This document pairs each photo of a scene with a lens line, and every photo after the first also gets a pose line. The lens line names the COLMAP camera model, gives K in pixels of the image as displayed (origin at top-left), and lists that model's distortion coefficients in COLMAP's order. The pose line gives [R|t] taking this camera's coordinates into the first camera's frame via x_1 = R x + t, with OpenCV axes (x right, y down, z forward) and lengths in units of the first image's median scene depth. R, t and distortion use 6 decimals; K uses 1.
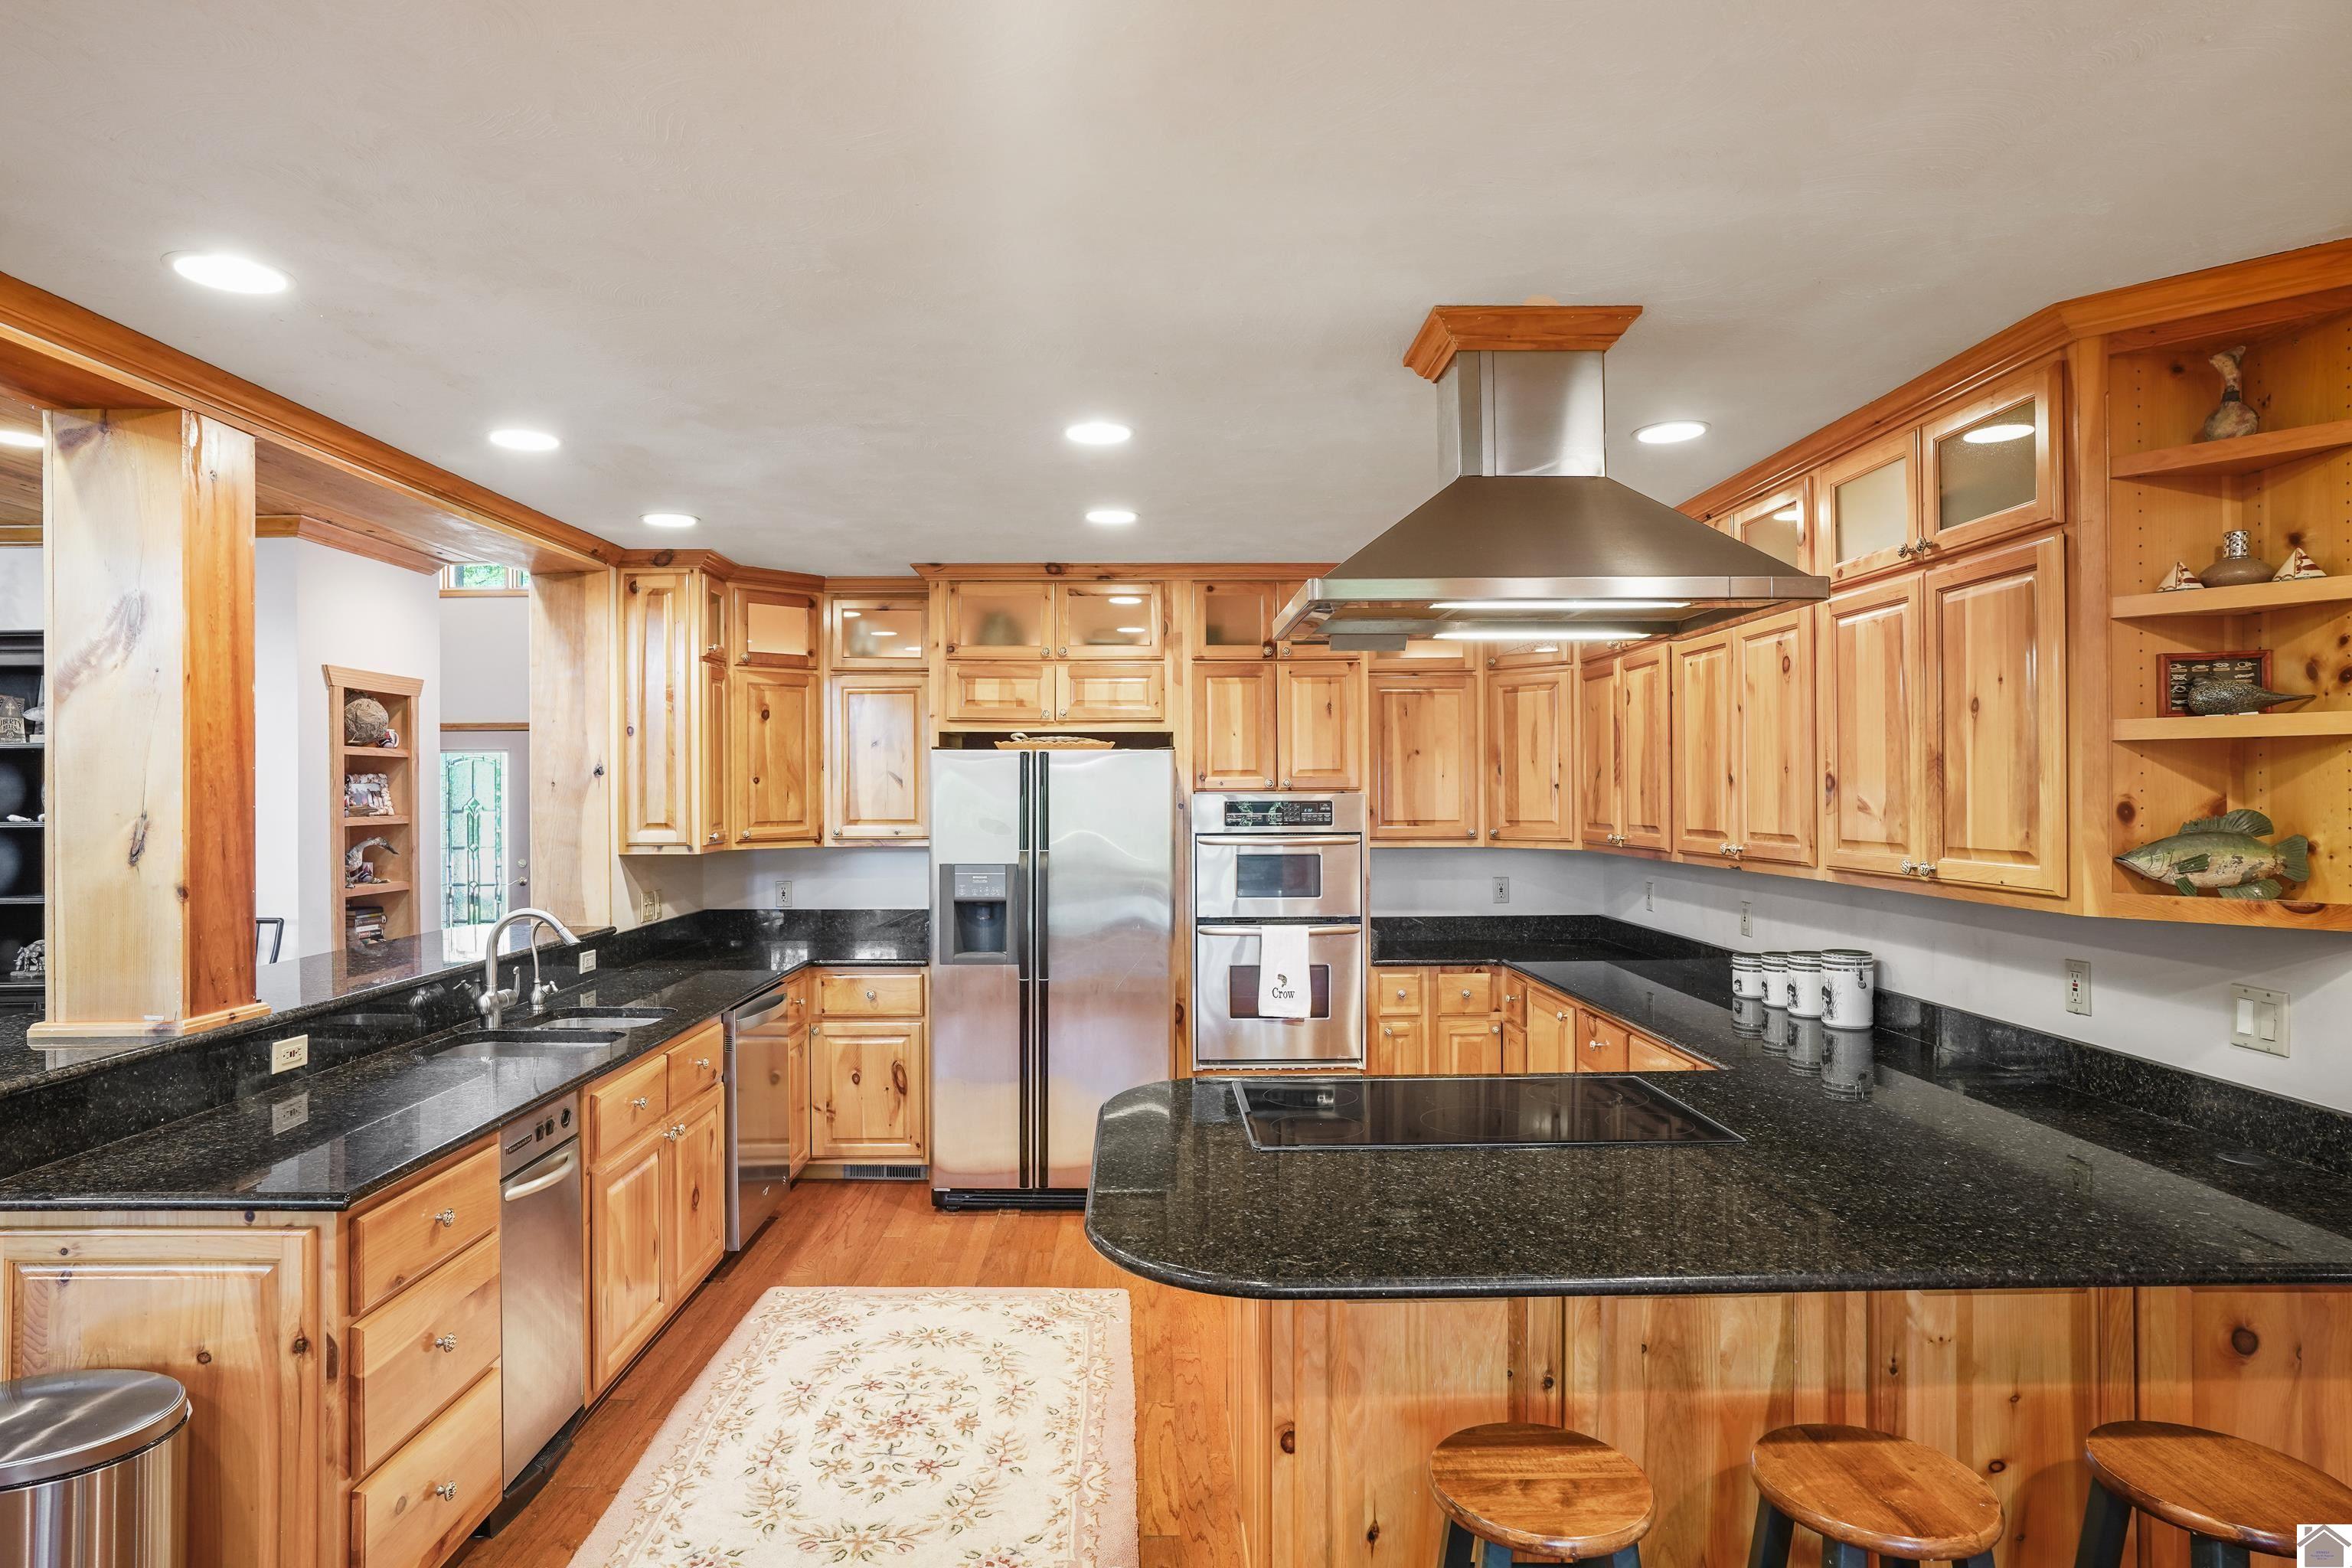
lens RADIAL K [[1295.5, 0, 1171.0], [0, 1295.5, 781.9], [0, 0, 1]] dist [-0.030787, 0.003940]
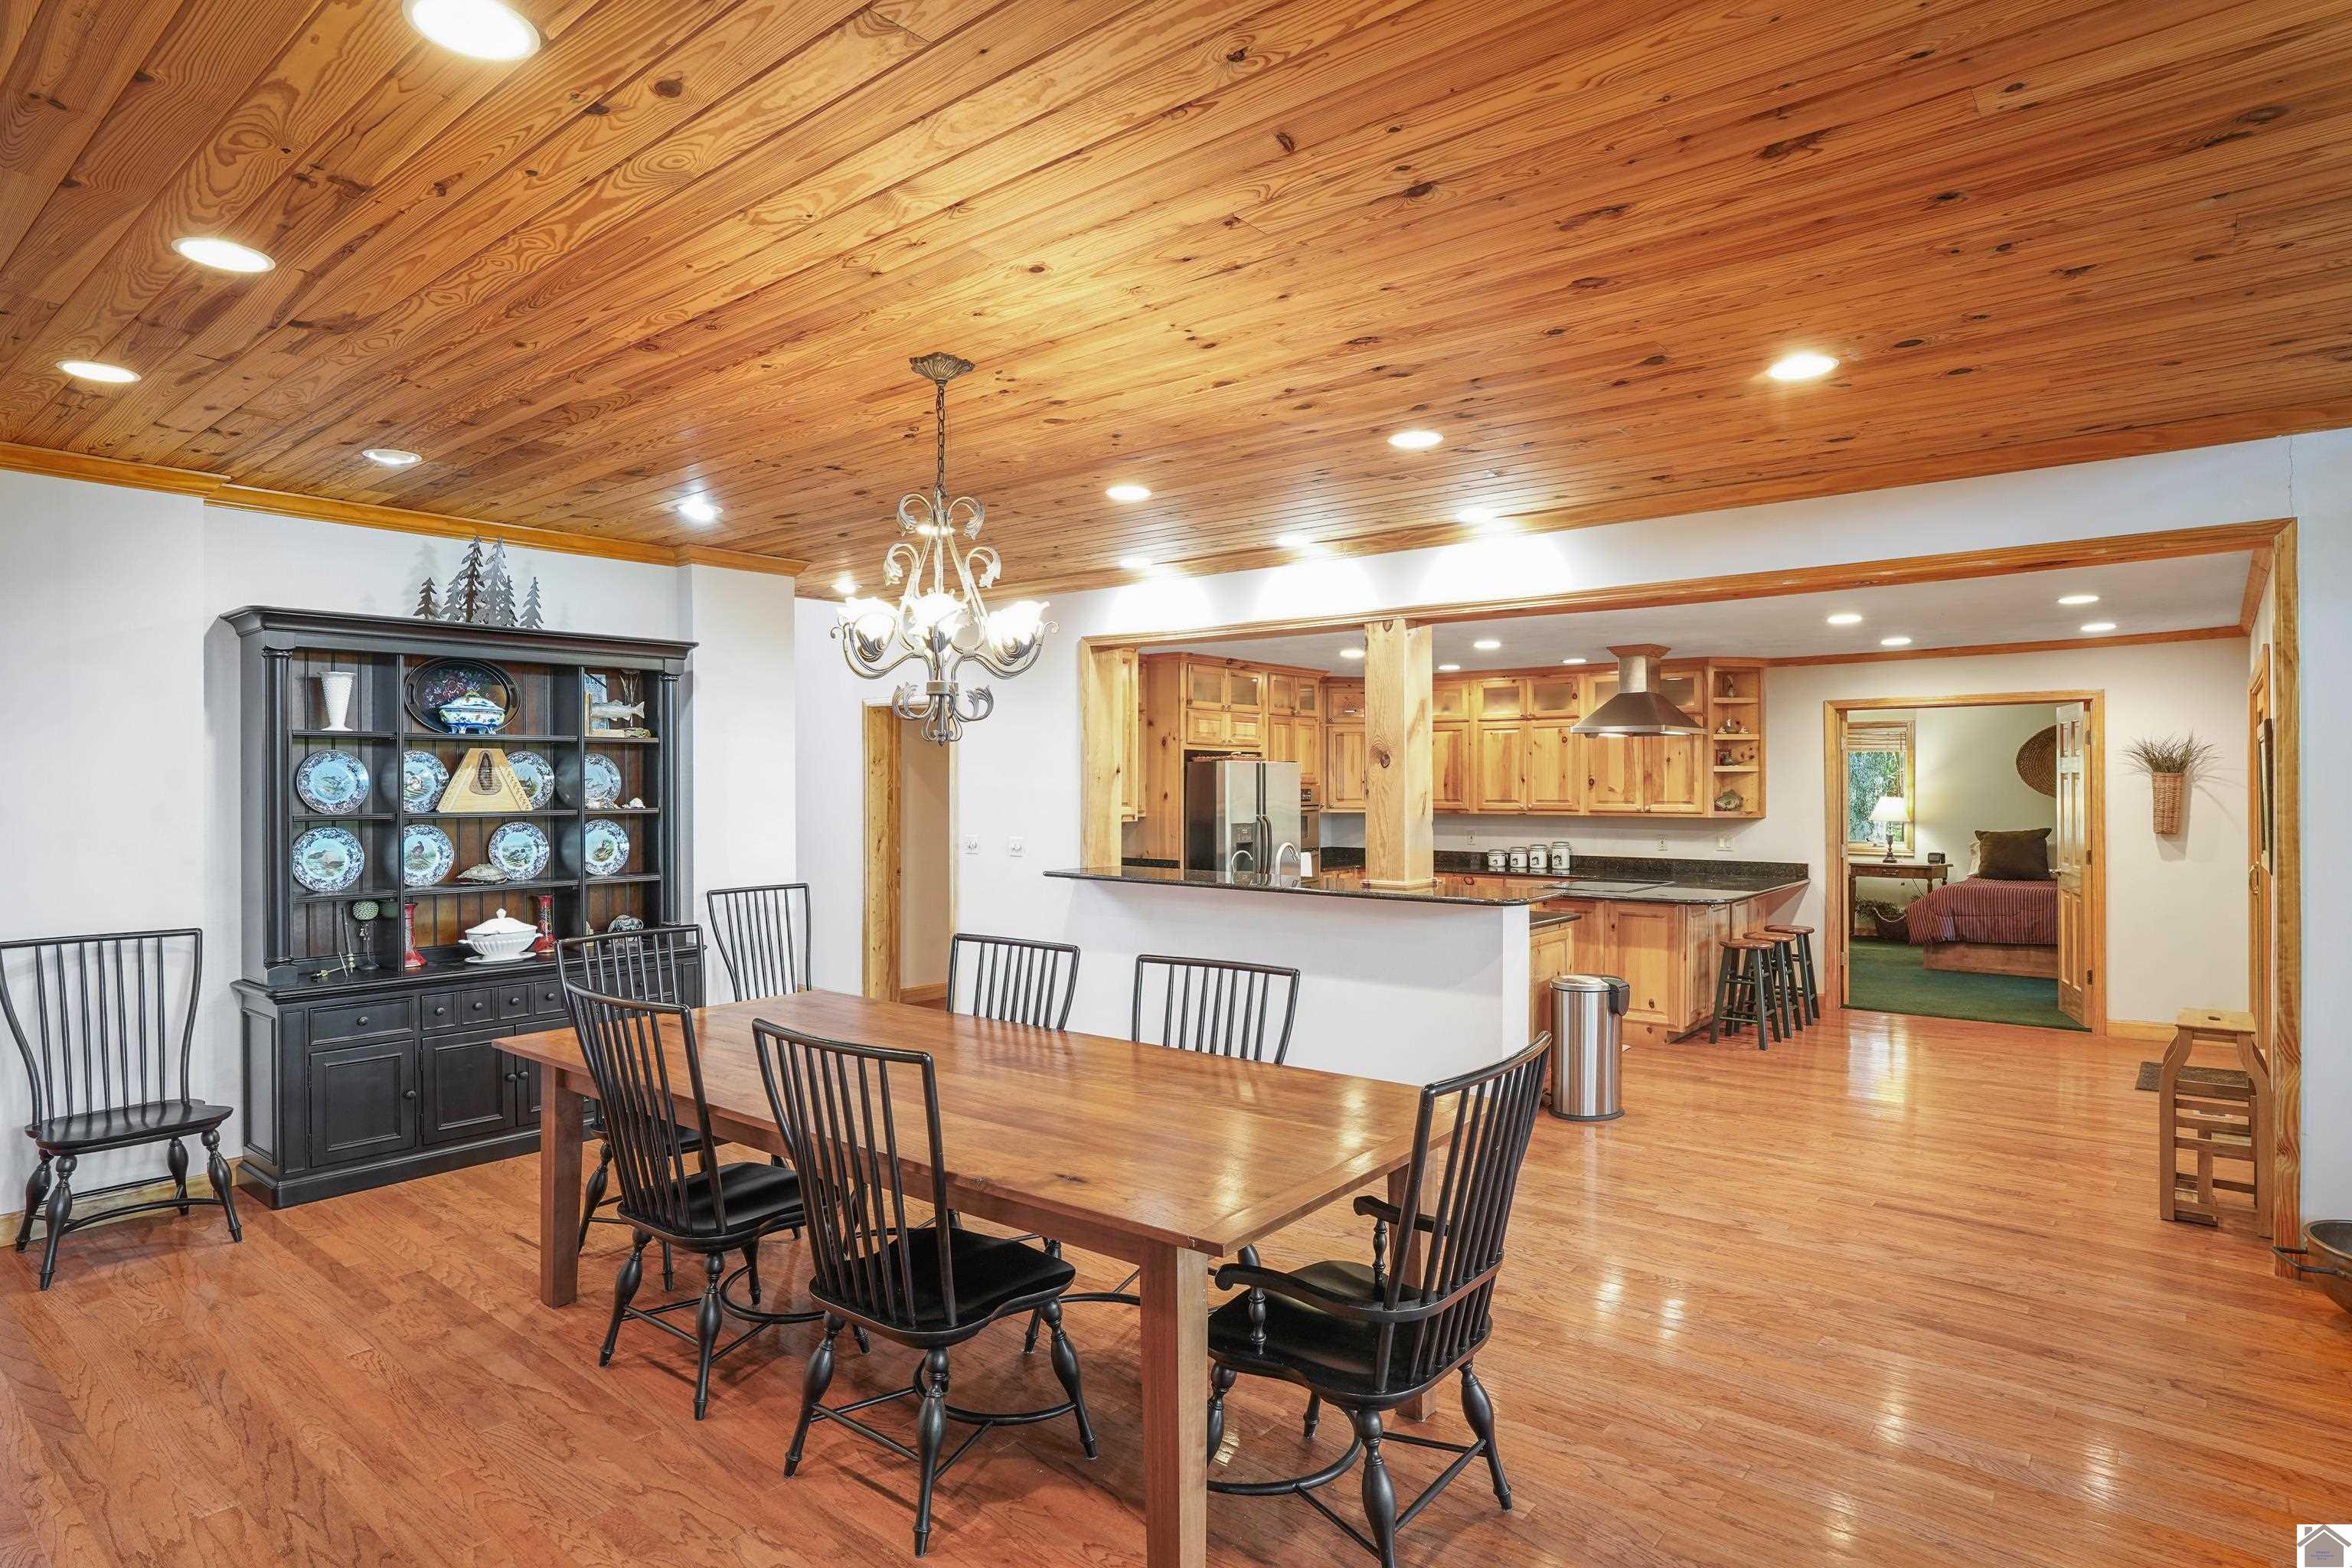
lens RADIAL K [[1295.5, 0, 1181.7], [0, 1295.5, 782.8], [0, 0, 1]] dist [-0.030787, 0.003940]
pose [[0.638980, 0.005489, 0.769204, -1.640695], [-0.008991, 0.999960, 0.000333, 0.007054], [-0.769171, -0.007129, 0.639003, -0.123957]]
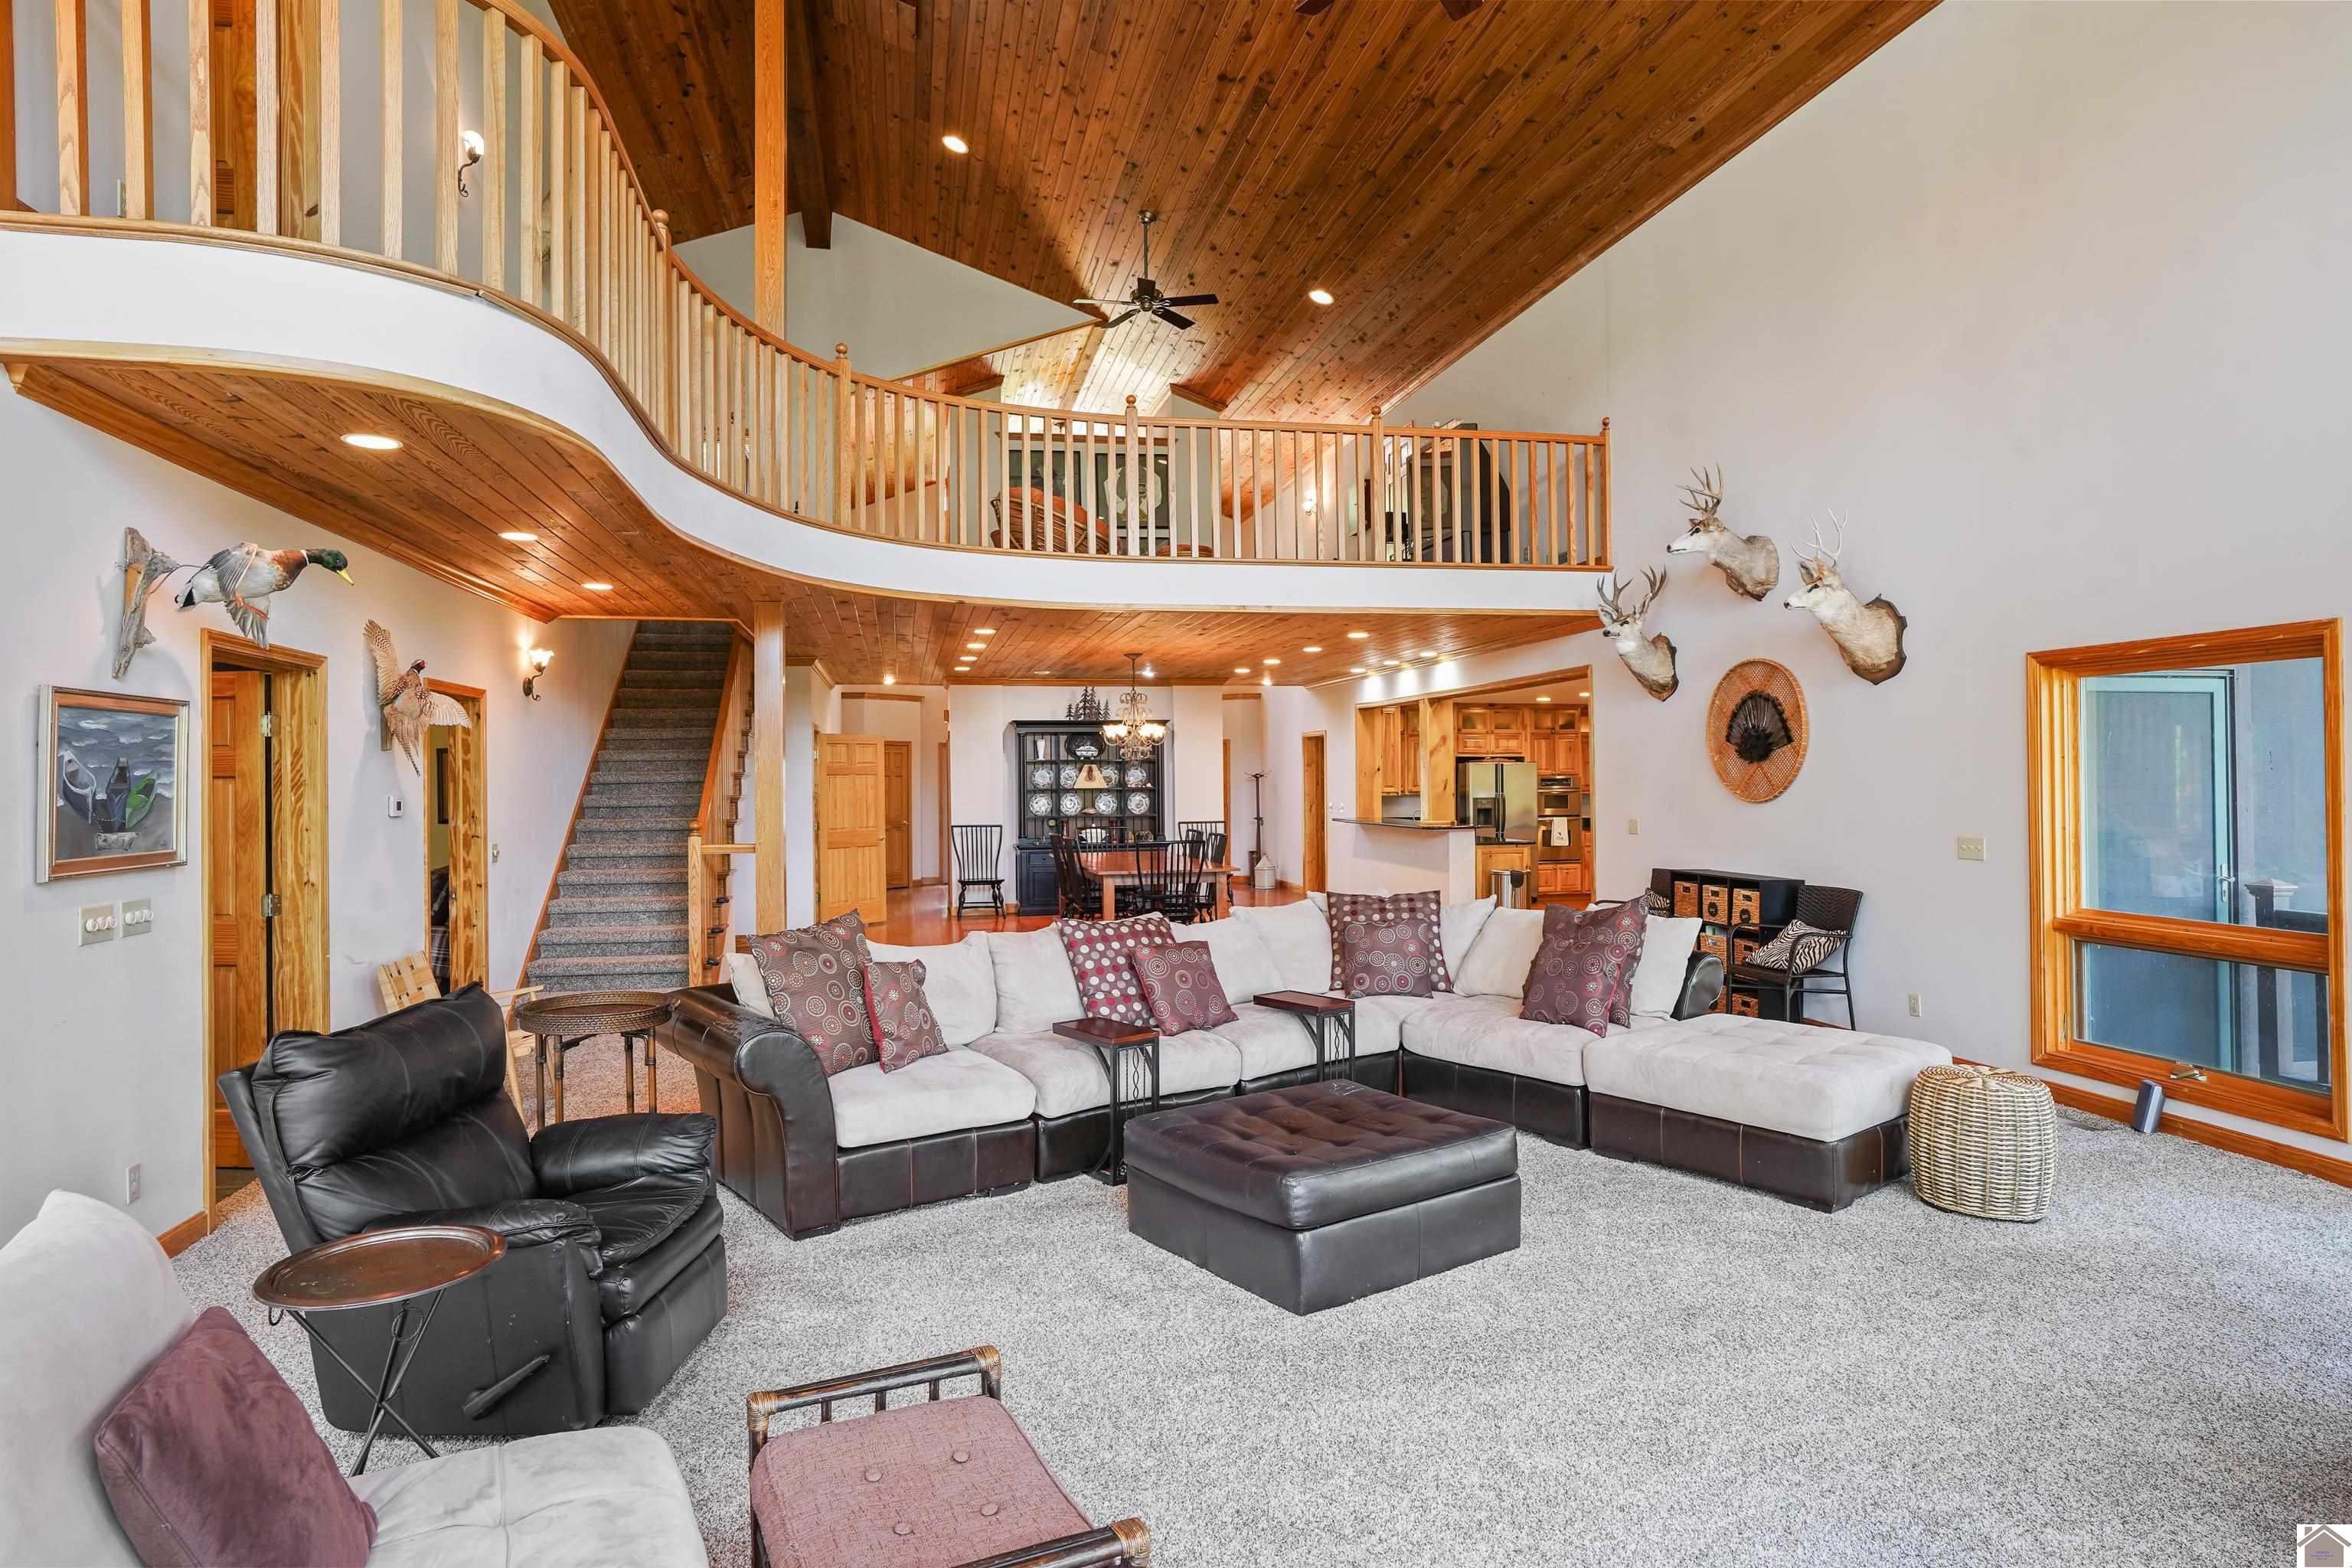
lens RADIAL K [[1295.5, 0, 1170.8], [0, 1295.5, 787.1], [0, 0, 1]] dist [-0.030787, 0.003940]
pose [[0.975696, -0.002222, 0.219116, -1.653616], [-0.000718, 0.999911, 0.013340, -0.005233], [-0.219126, -0.013173, 0.975608, -2.044865]]
